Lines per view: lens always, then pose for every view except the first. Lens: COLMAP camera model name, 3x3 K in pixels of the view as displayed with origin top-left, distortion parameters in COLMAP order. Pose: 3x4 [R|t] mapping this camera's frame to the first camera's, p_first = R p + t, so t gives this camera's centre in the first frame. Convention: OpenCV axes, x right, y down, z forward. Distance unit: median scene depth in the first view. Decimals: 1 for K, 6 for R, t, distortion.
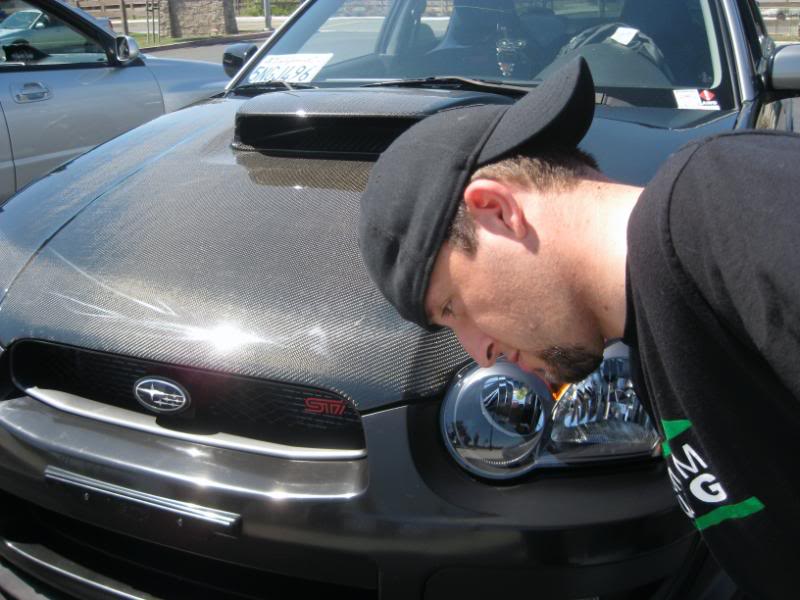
lens RADIAL K [[871.8, 0, 400.0], [0, 871.8, 300.0], [0, 0, 1]] dist [-0.135971, 0.002286]
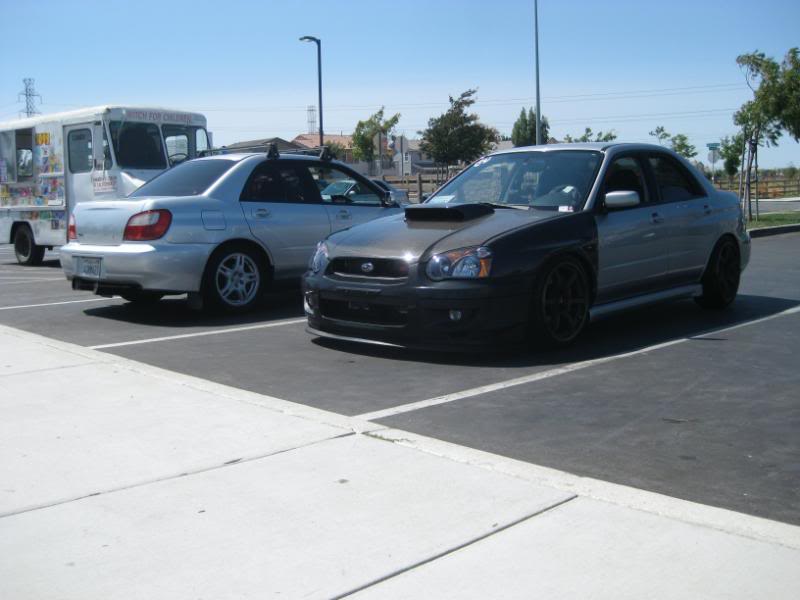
lens RADIAL K [[871.8, 0, 400.0], [0, 871.8, 300.0], [0, 0, 1]] dist [-0.135971, 0.002286]
pose [[0.944493, 0.048839, -0.324882, 0.094680], [-0.112882, 0.976926, -0.181308, 0.077442], [0.308530, 0.207918, 0.928213, -0.213546]]
